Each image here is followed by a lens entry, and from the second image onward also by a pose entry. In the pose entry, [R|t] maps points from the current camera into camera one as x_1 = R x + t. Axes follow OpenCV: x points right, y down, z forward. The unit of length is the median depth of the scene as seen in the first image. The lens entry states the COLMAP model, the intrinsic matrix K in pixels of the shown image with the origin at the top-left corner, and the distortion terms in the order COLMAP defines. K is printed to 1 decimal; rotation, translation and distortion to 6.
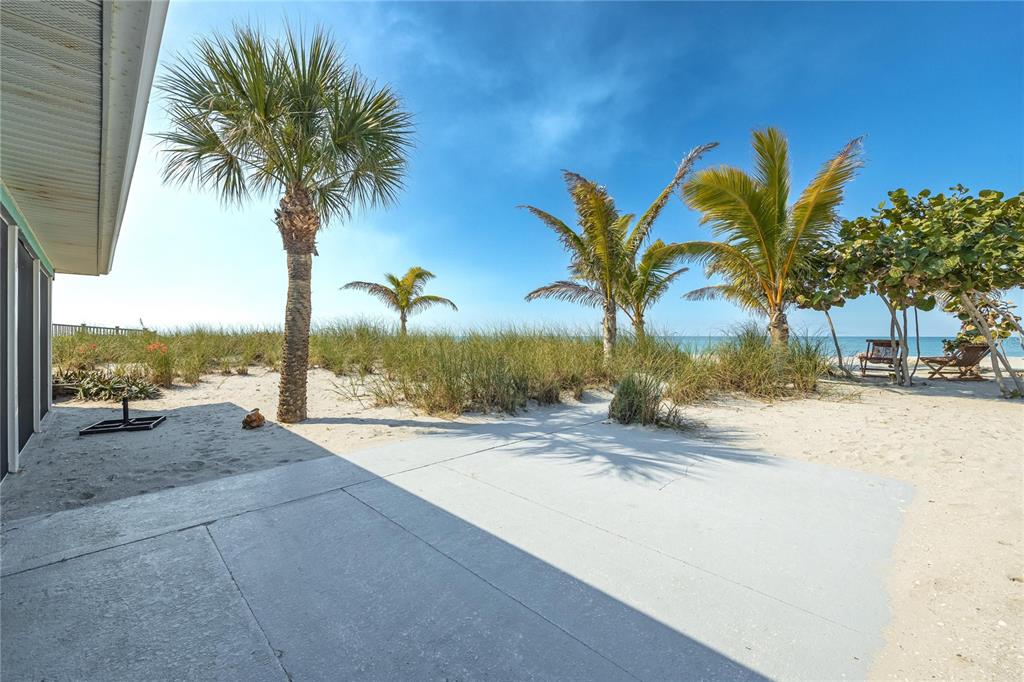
lens RADIAL K [[428.2, 0, 493.0], [0, 428.2, 334.4], [0, 0, 1]] dist [0.003146, 0.000252]
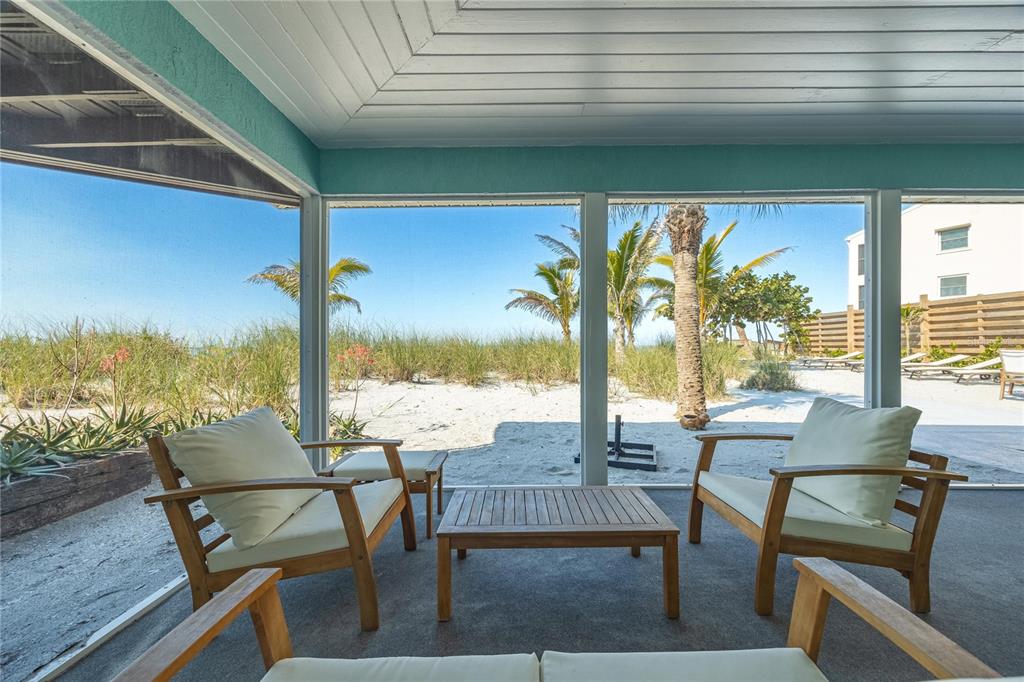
lens RADIAL K [[410.6, 0, 512.0], [0, 410.6, 341.0], [0, 0, 1]] dist [0.000597, -0.000047]
pose [[0.687040, 0.005301, 0.726600, -1.111657], [0.001026, 0.999965, -0.008265, 0.018815], [-0.726619, 0.006424, 0.687011, 0.472897]]
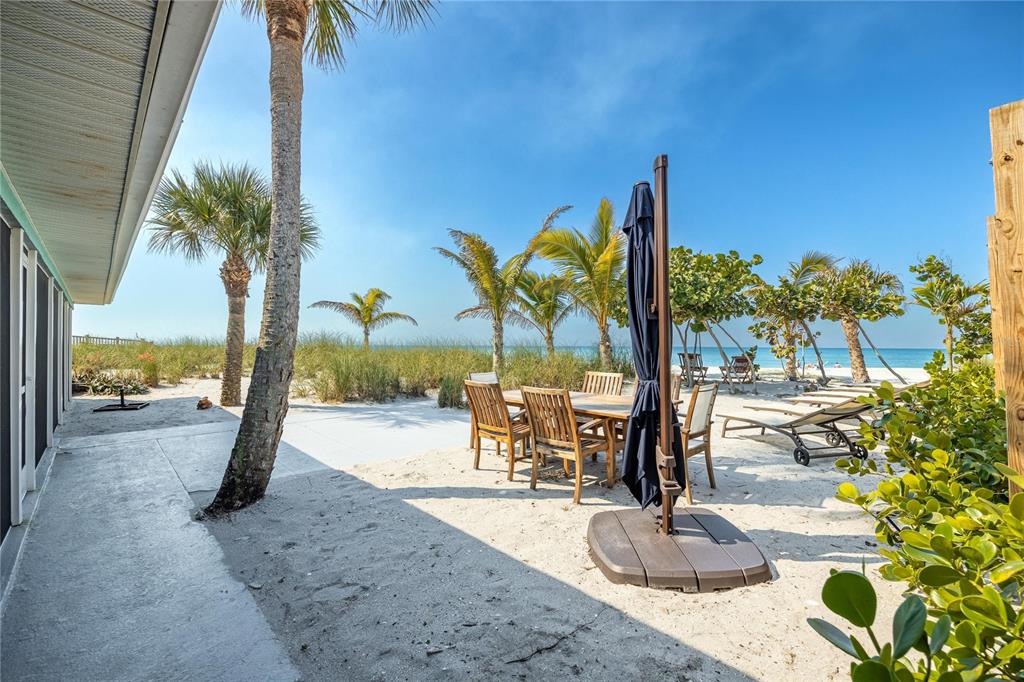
lens RADIAL K [[445.1, 0, 517.5], [0, 445.1, 342.5], [0, 0, 1]] dist [-0.001450, -0.004718]
pose [[0.999877, 0.005235, 0.014799, 0.389411], [-0.005177, 0.999979, -0.003914, -0.016208], [-0.014819, 0.003837, 0.999883, -0.442835]]
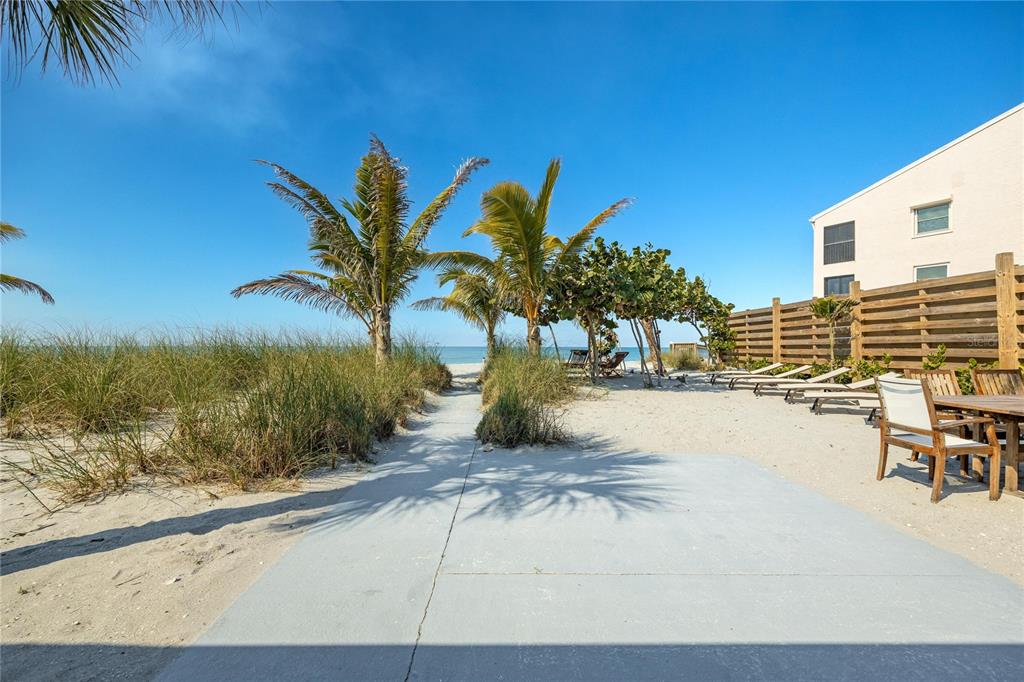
lens RADIAL K [[445.1, 0, 517.5], [0, 445.1, 342.5], [0, 0, 1]] dist [-0.001450, -0.004718]
pose [[0.667689, 0.008721, 0.744389, -0.255297], [-0.005095, 0.999961, -0.007146, 0.000204], [-0.744423, 0.000979, 0.667708, 0.269010]]
